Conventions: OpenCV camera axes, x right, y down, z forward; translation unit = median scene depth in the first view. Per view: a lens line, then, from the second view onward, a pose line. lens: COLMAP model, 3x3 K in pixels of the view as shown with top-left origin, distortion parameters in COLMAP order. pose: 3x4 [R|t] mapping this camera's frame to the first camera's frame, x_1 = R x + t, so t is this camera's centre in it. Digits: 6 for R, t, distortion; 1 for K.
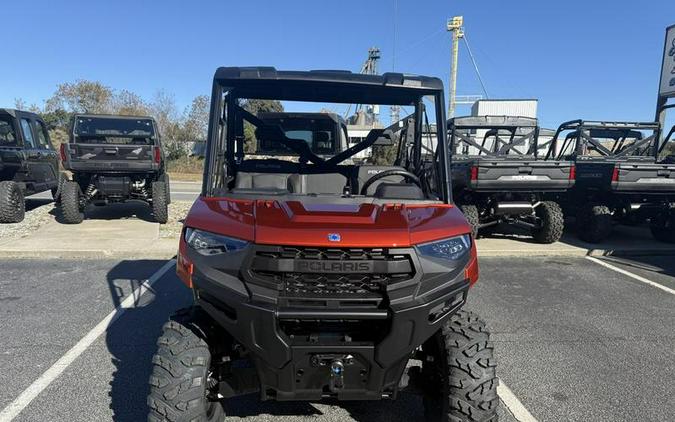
lens RADIAL K [[486.5, 0, 341.4], [0, 486.5, 253.3], [0, 0, 1]] dist [0.009970, -0.001209]
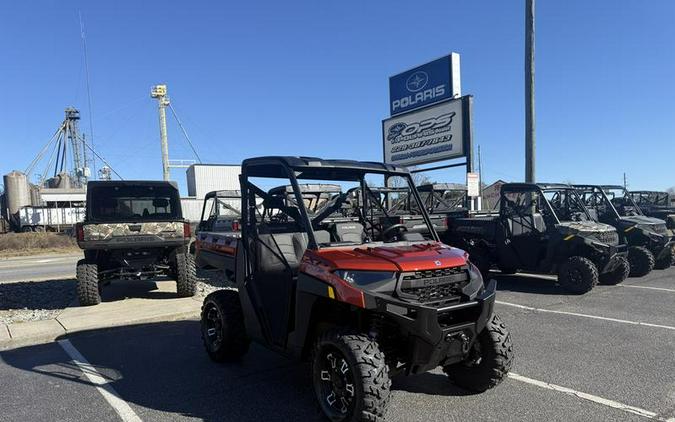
lens RADIAL K [[486.5, 0, 341.4], [0, 486.5, 253.3], [0, 0, 1]] dist [0.009970, -0.001209]
pose [[0.833431, -0.086874, 0.545752, -0.371968], [0.152893, 0.985266, -0.076650, 0.003758], [-0.531052, 0.147324, 0.834434, -0.068619]]
